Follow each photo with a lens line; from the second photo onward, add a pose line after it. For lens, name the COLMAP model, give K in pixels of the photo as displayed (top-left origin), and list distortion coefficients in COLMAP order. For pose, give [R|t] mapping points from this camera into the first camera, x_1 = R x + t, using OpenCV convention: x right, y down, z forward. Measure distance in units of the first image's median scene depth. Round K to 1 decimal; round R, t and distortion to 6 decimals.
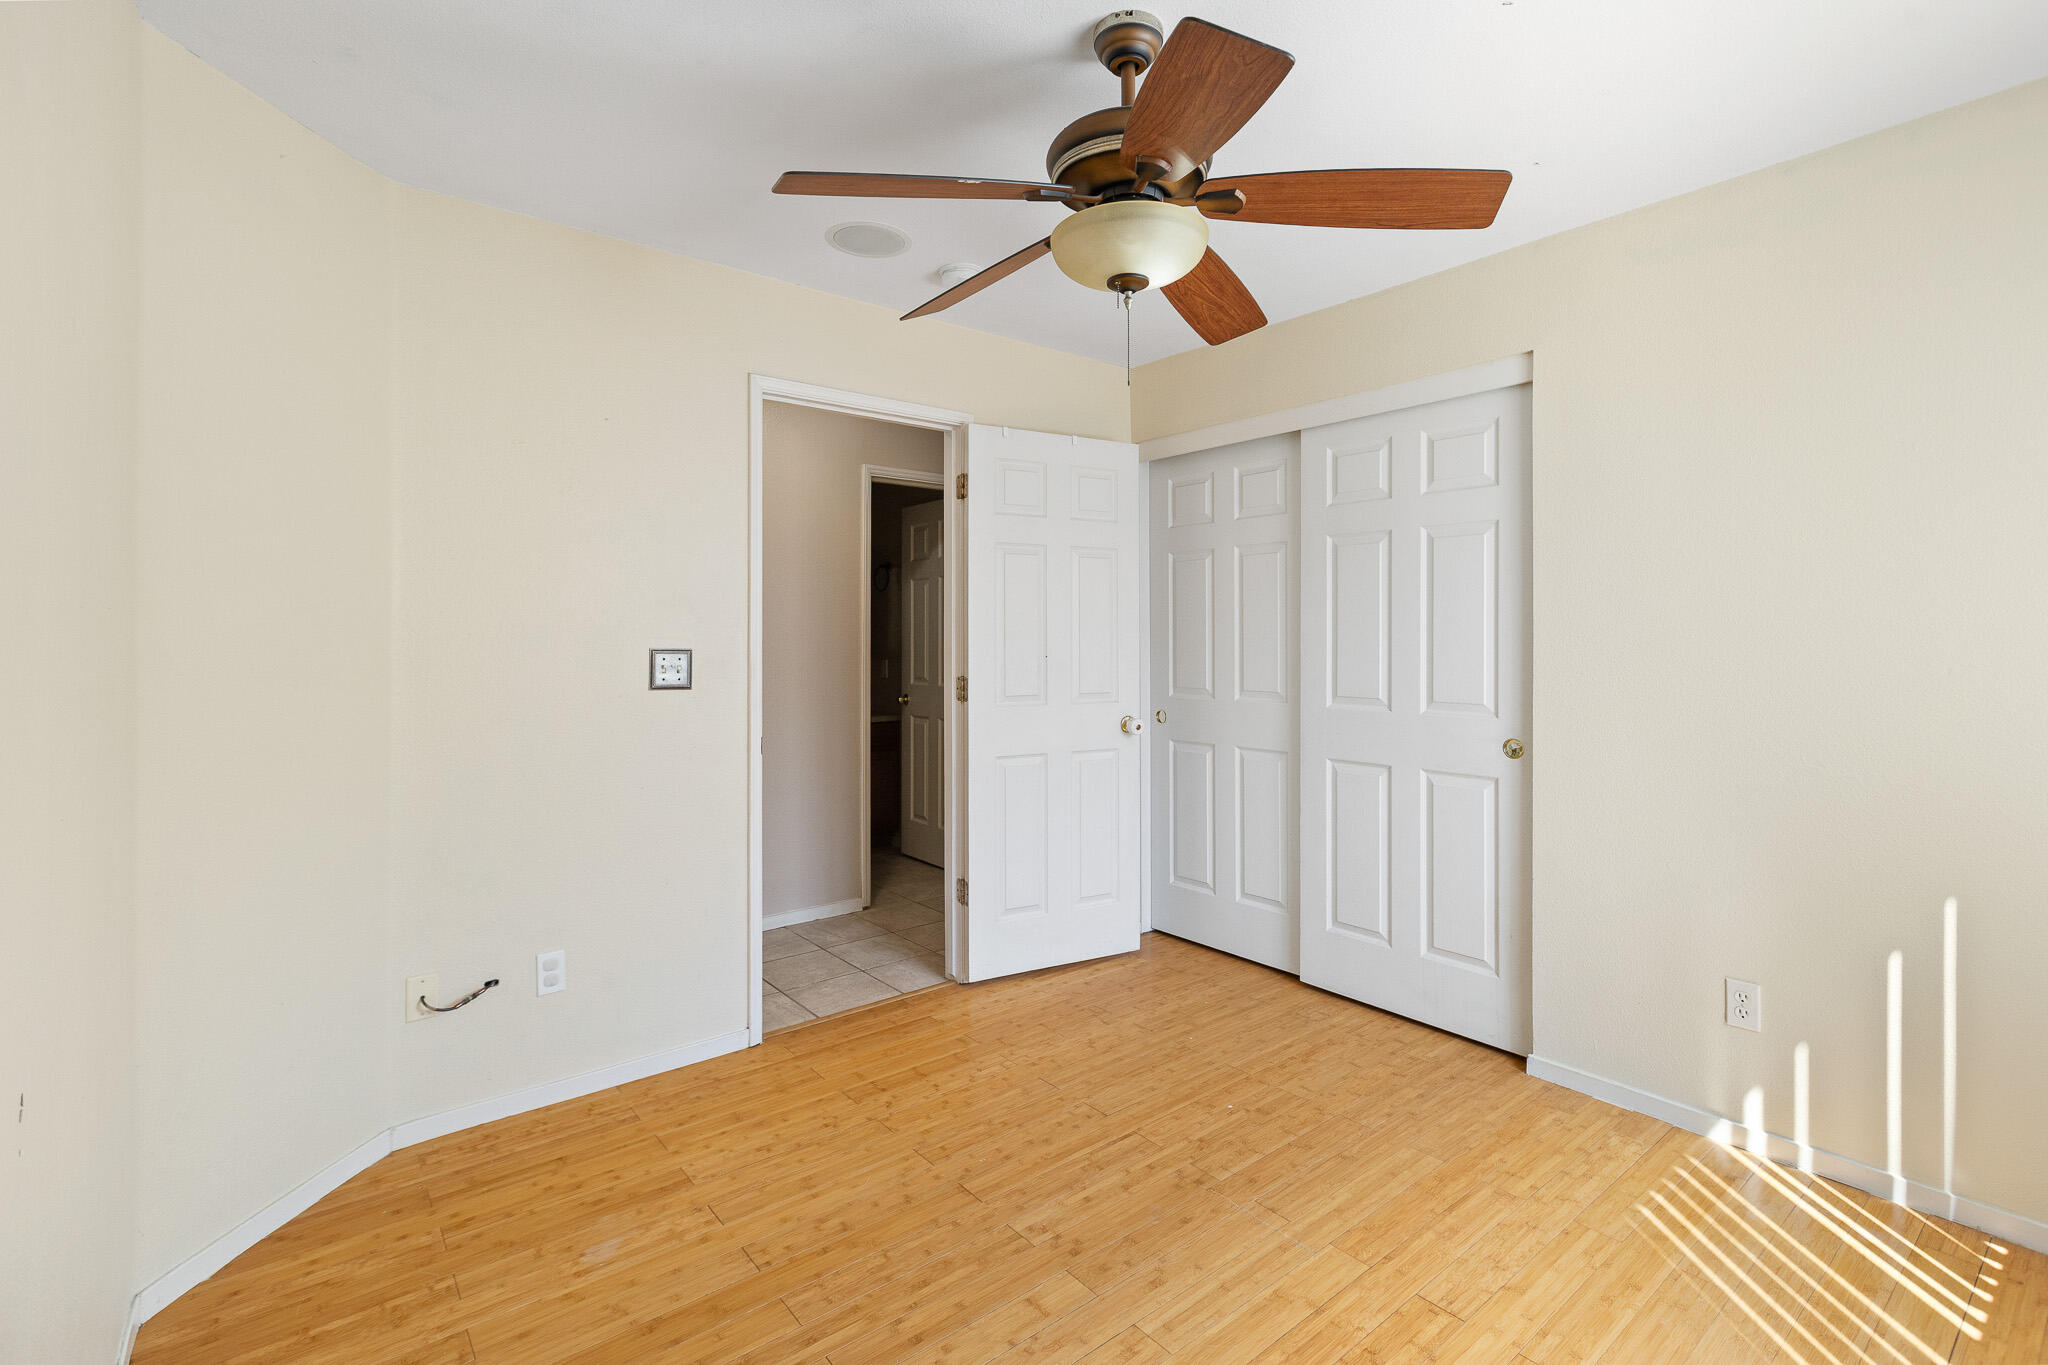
lens RADIAL K [[933.6, 0, 1024.2], [0, 933.6, 649.5], [0, 0, 1]] dist [-0.000227, 0.000304]
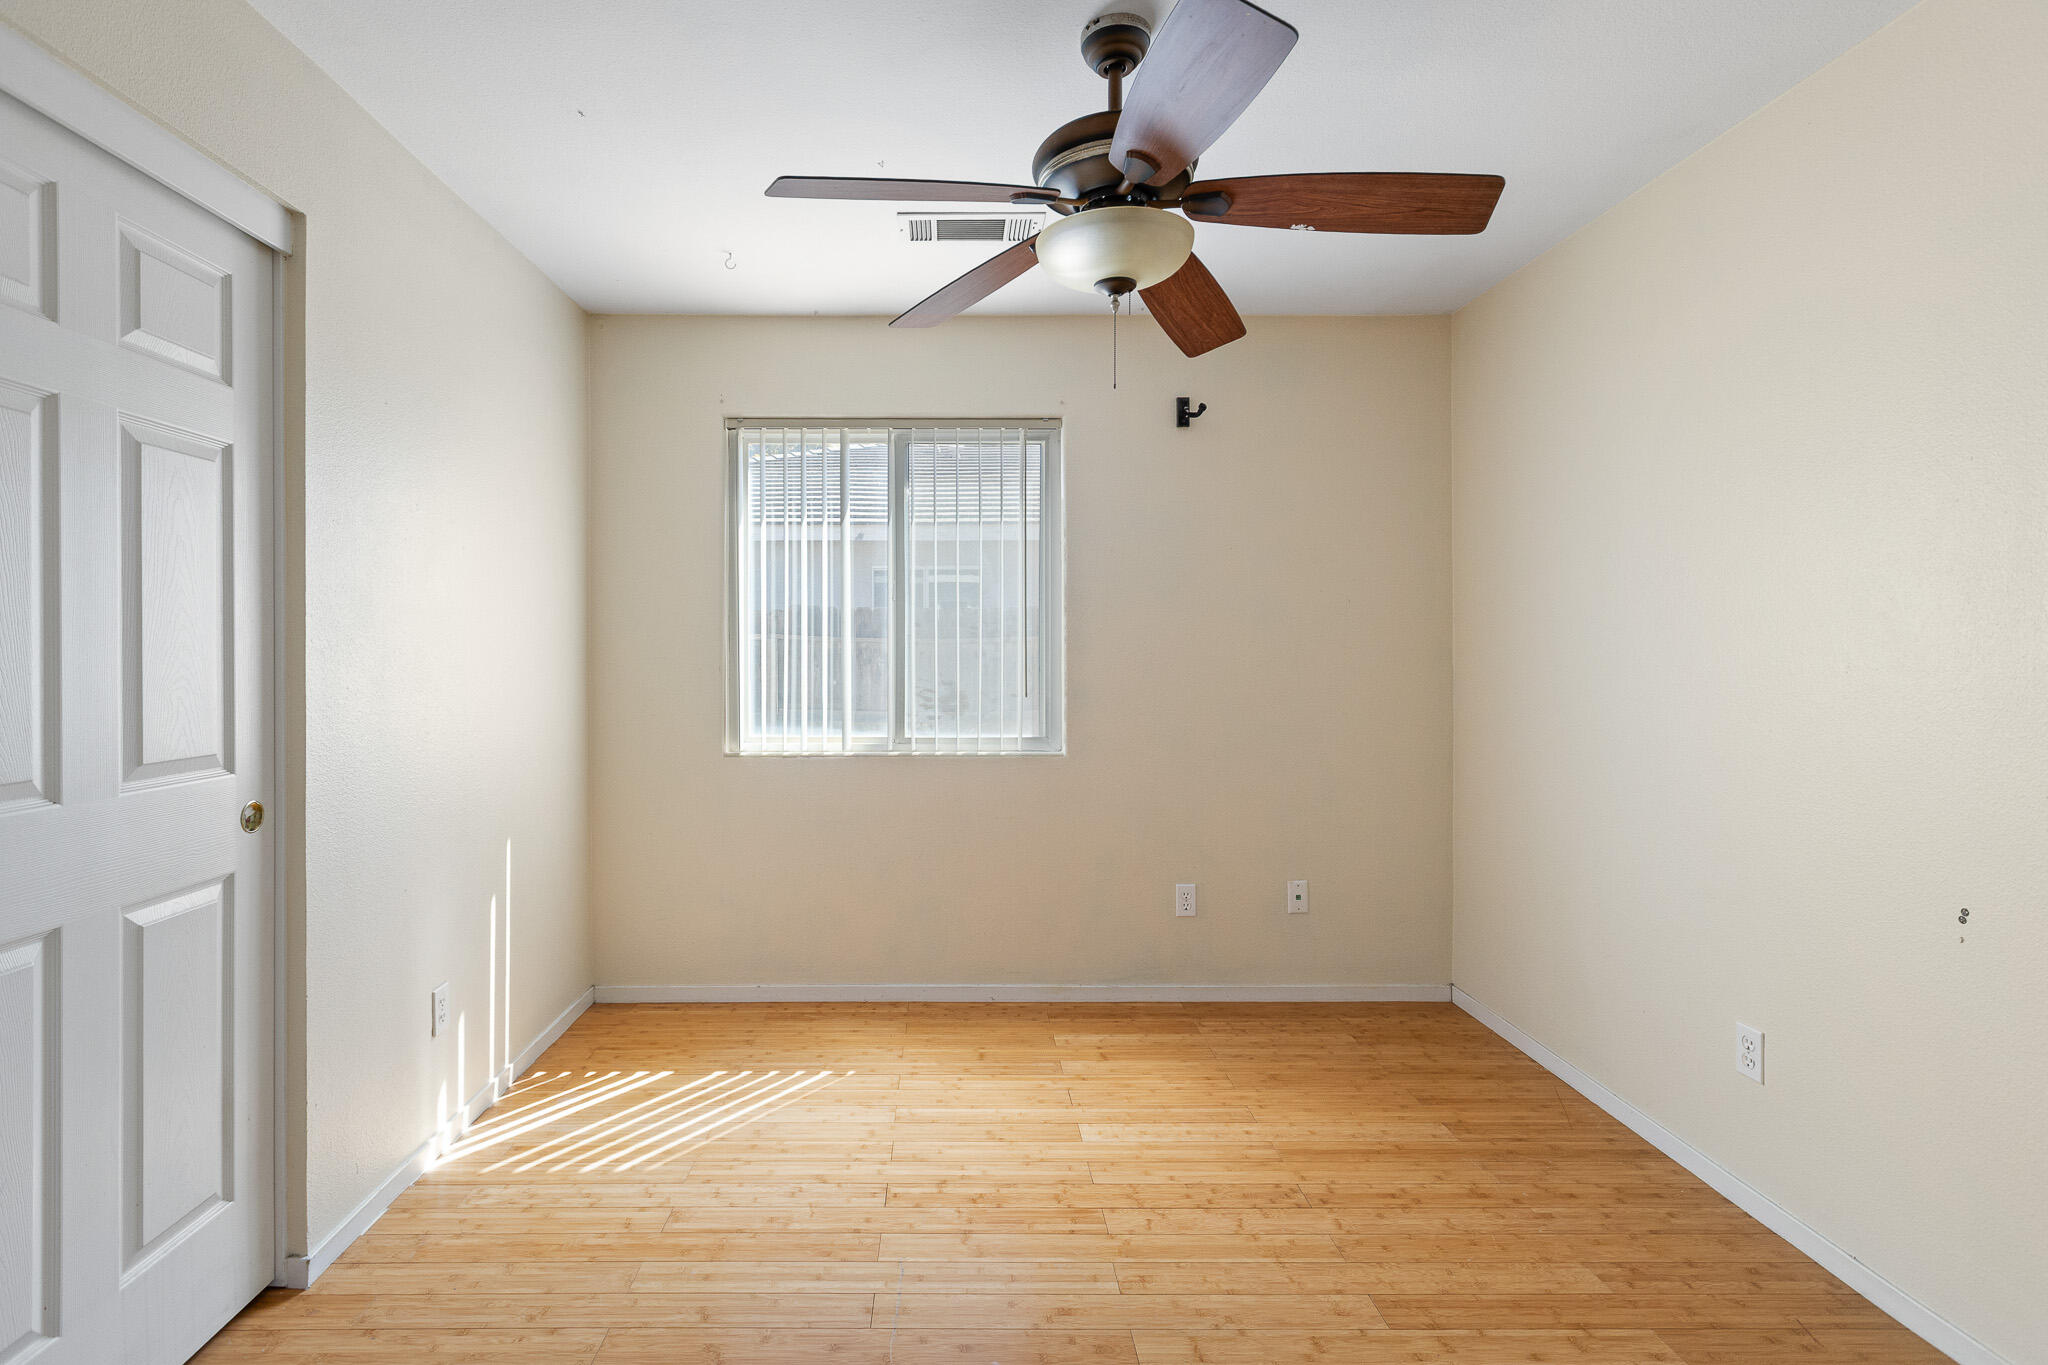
lens RADIAL K [[943.3, 0, 968.1], [0, 943.3, 660.0], [0, 0, 1]] dist [0.000706, 0.000105]
pose [[-0.792601, 0.001851, 0.609738, -0.338948], [0.011396, 0.999866, 0.011778, -0.000816], [-0.609634, 0.016284, -0.792516, 1.664151]]
